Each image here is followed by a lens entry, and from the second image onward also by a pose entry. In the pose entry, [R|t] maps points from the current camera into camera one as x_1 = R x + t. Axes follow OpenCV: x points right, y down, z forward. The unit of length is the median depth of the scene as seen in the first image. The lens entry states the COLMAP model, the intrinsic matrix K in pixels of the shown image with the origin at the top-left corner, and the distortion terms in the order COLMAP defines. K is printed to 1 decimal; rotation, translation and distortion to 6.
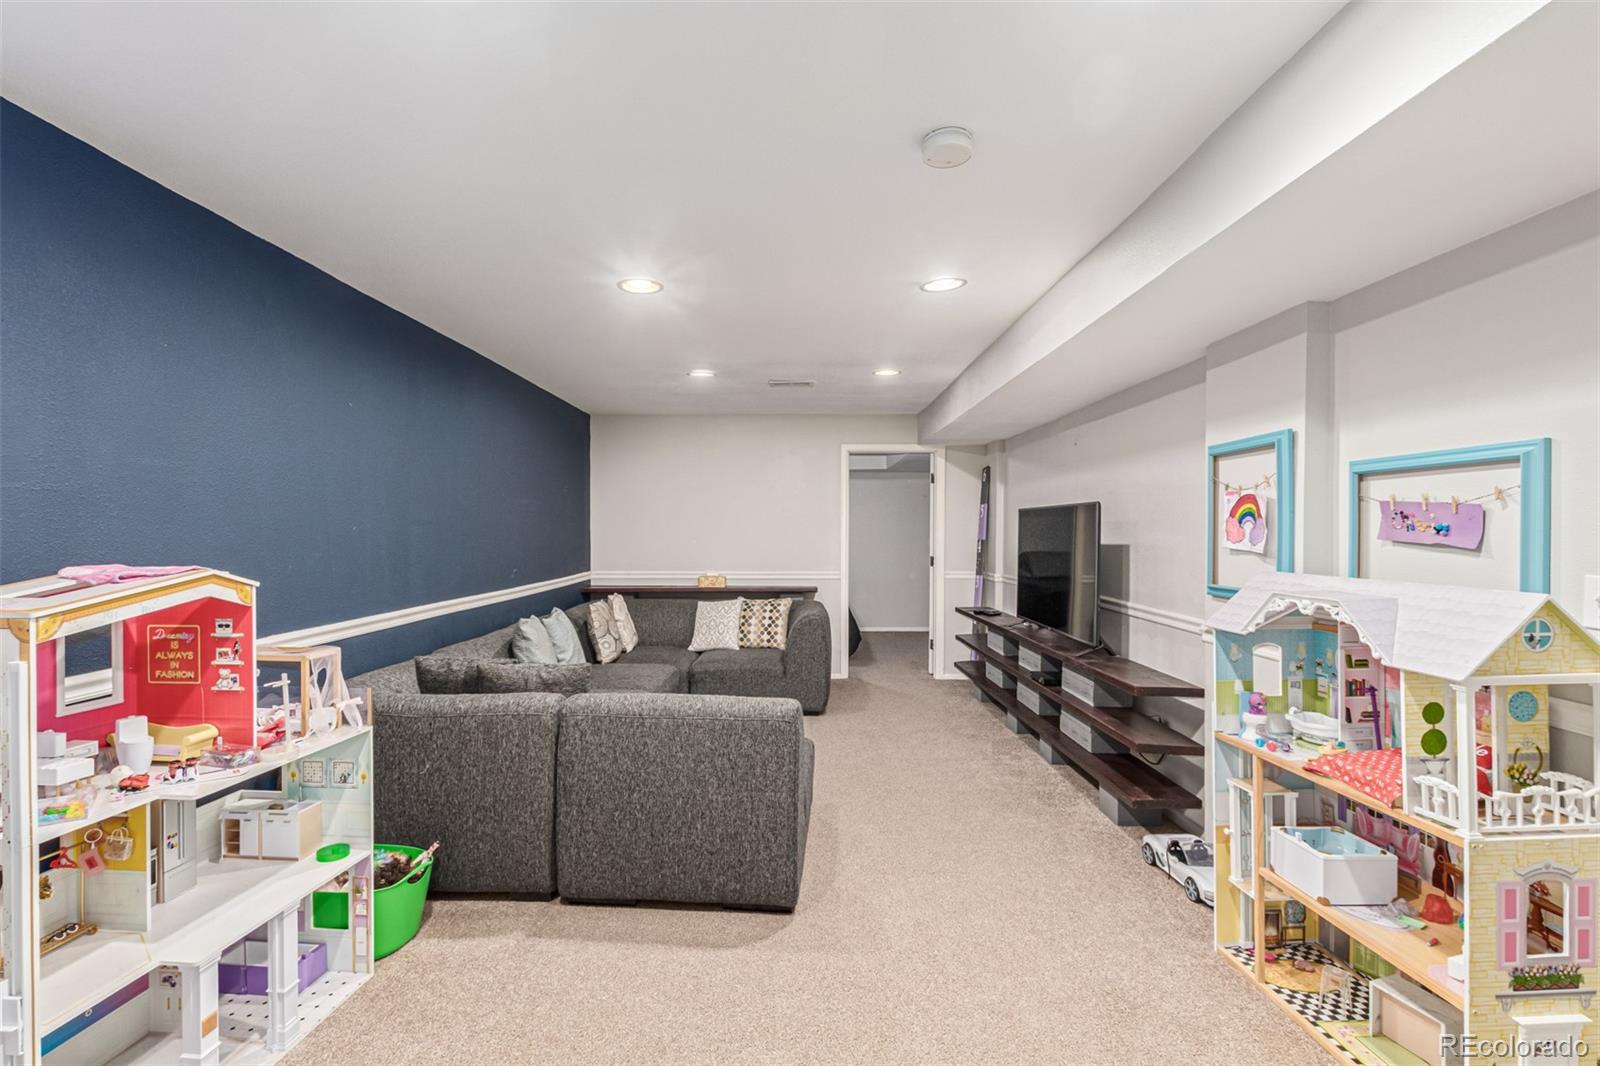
lens RADIAL K [[747.7, 0, 797.1], [0, 747.7, 536.9], [0, 0, 1]] dist [0.002716, -0.000160]
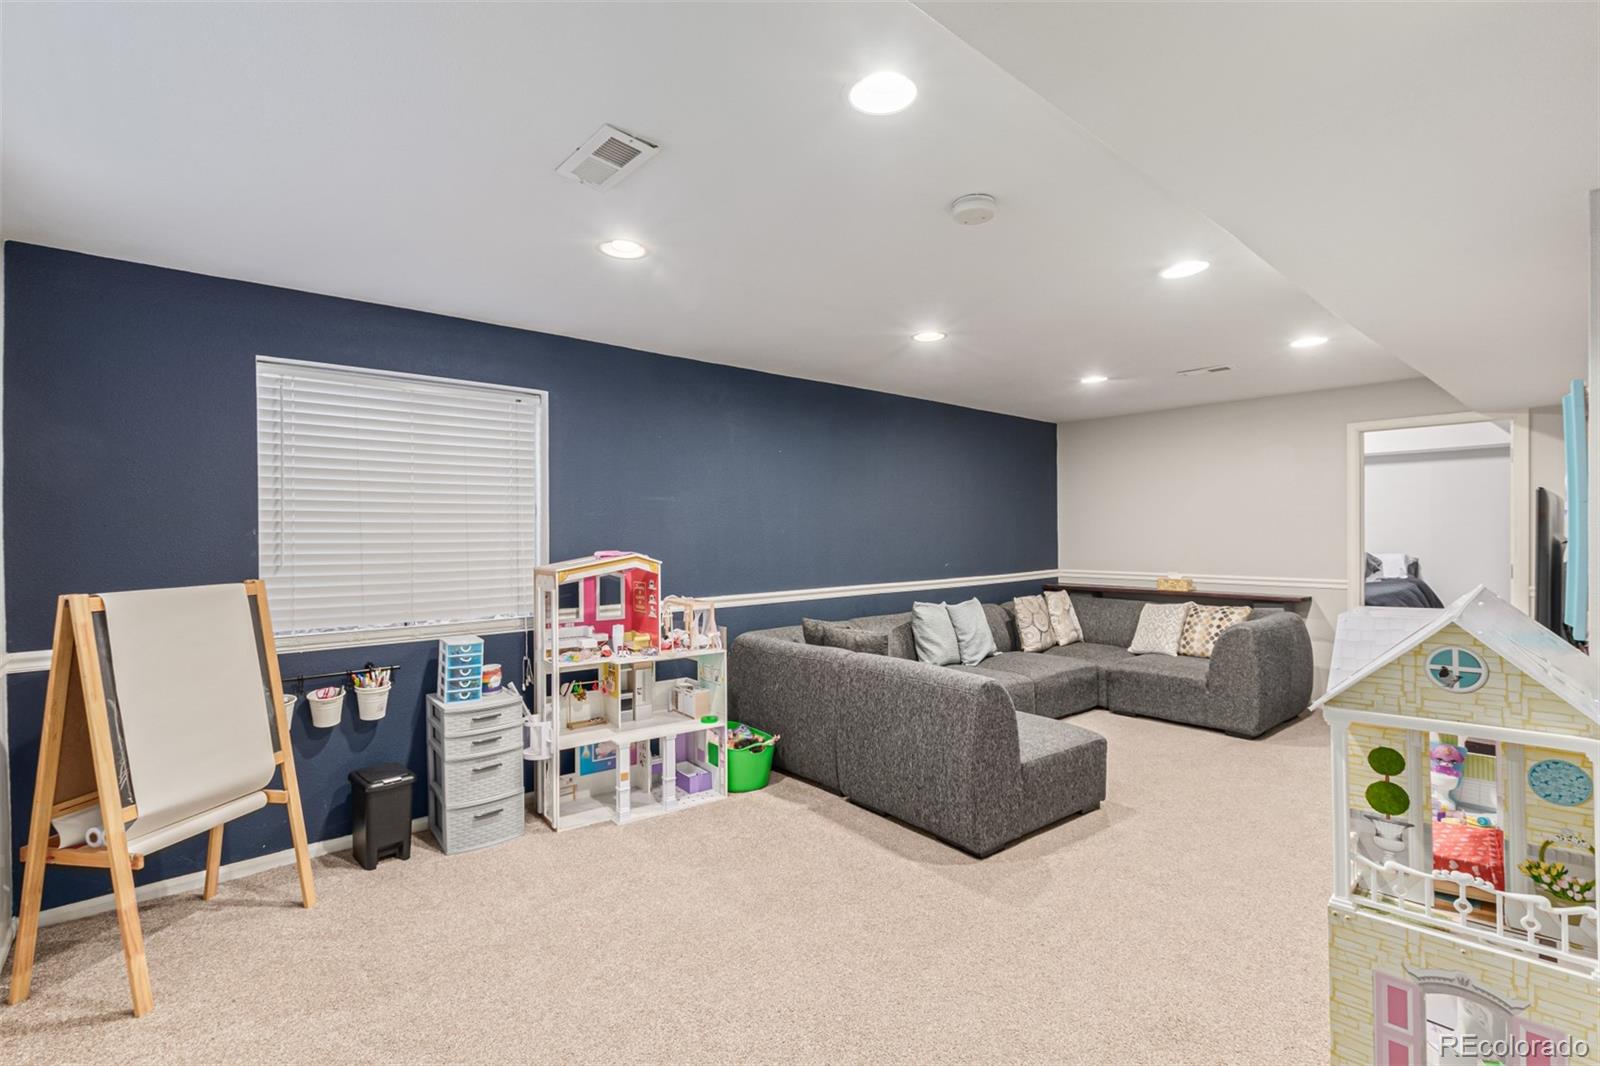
lens RADIAL K [[784.7, 0, 799.3], [0, 784.7, 528.5], [0, 0, 1]] dist [-0.000674, -0.000617]
pose [[0.638537, -0.009096, -0.769538, 0.814137], [0.000981, 0.999939, -0.011005, -0.001419], [0.769591, 0.006272, 0.638507, -0.005133]]
